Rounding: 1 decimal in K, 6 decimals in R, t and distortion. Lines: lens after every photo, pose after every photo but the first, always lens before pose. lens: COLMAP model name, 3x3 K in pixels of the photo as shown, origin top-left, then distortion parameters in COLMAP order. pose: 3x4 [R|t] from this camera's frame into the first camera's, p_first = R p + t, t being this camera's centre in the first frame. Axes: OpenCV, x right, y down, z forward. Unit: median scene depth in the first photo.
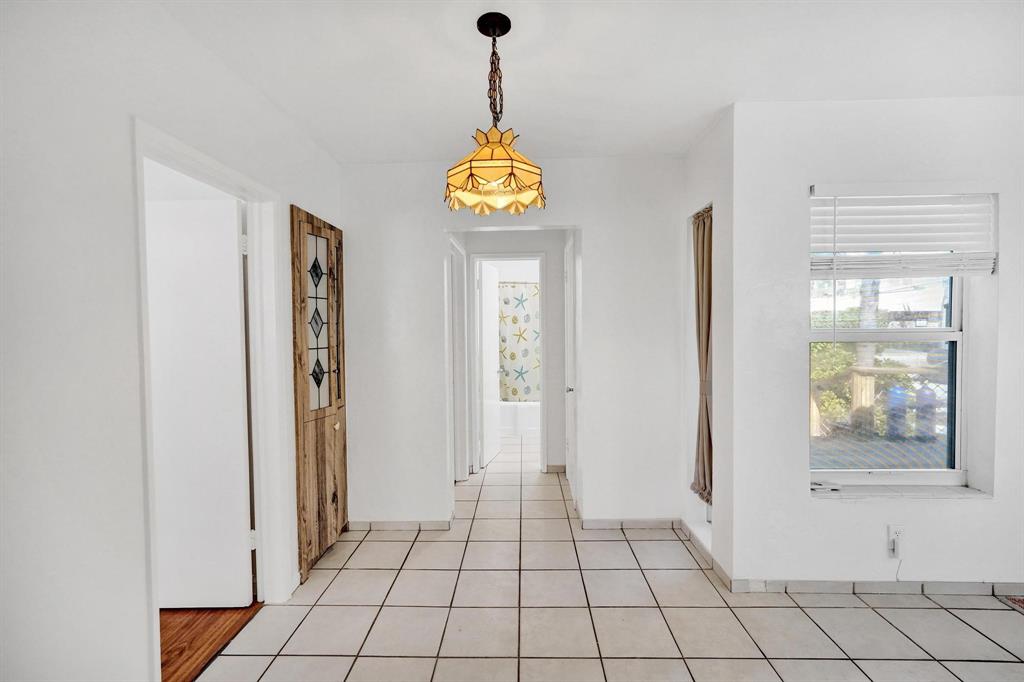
lens RADIAL K [[455.3, 0, 510.4], [0, 455.3, 338.6], [0, 0, 1]] dist [-0.009763, 0.003199]
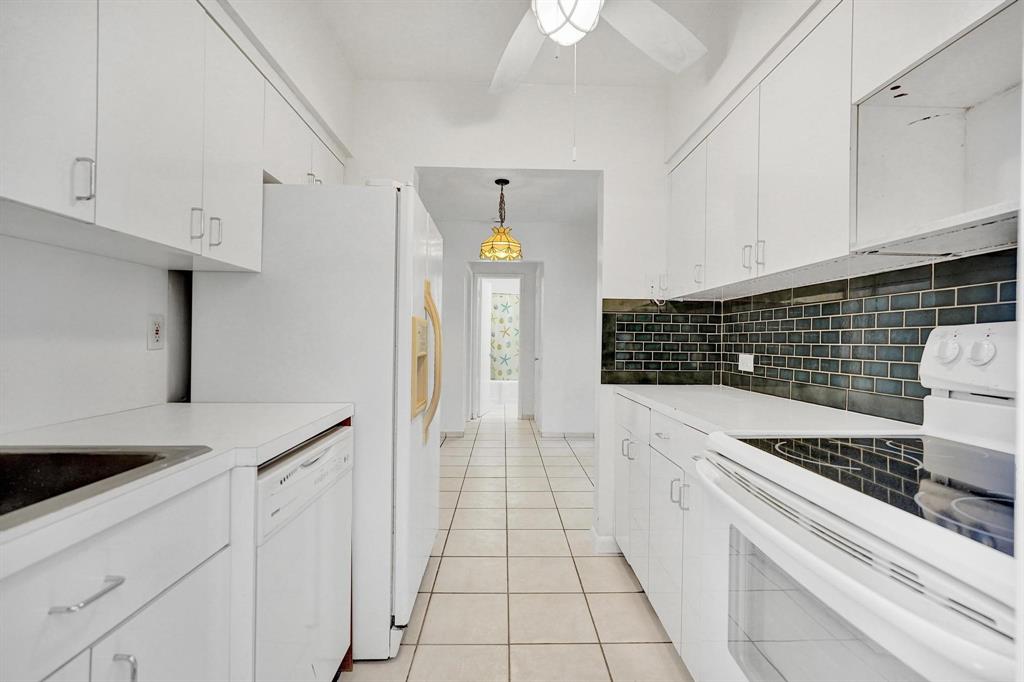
lens RADIAL K [[455.3, 0, 514.0], [0, 455.3, 340.4], [0, 0, 1]] dist [-0.009763, 0.003199]
pose [[0.998384, 0.021037, 0.052793, -0.025014], [-0.019620, 0.999437, -0.027208, 0.058843], [-0.053336, 0.026128, 0.998235, -0.408784]]
